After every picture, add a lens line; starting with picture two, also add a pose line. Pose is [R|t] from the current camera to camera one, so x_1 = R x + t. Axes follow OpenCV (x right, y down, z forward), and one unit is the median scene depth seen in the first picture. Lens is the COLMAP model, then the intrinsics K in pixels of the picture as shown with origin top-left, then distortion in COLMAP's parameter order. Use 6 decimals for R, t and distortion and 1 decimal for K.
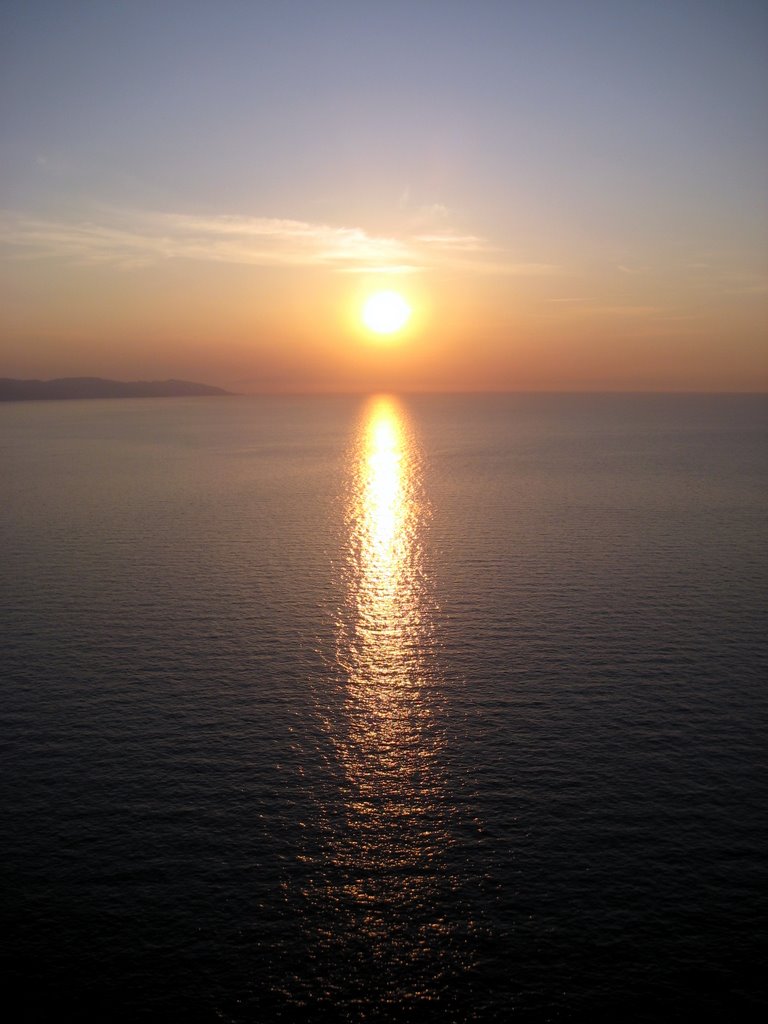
lens RADIAL K [[1135.7, 0, 380.5], [0, 1135.7, 515.6], [0, 0, 1]] dist [-0.101616, 0.000000]
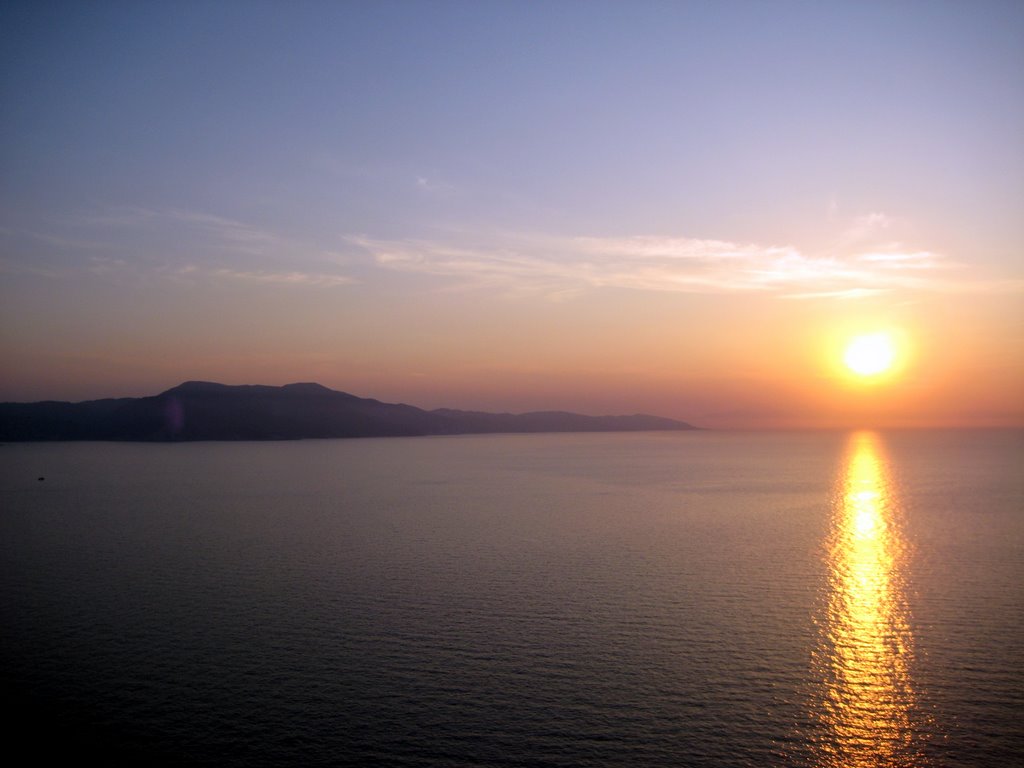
lens RADIAL K [[1095.4, 0, 512.0], [0, 1095.4, 375.1], [0, 0, 1]] dist [-0.091614, 0.000000]
pose [[0.948306, -0.009362, -0.317220, 0.043168], [-0.039929, 0.988102, -0.148527, -0.013519], [0.314836, 0.153516, 0.936649, 0.123295]]
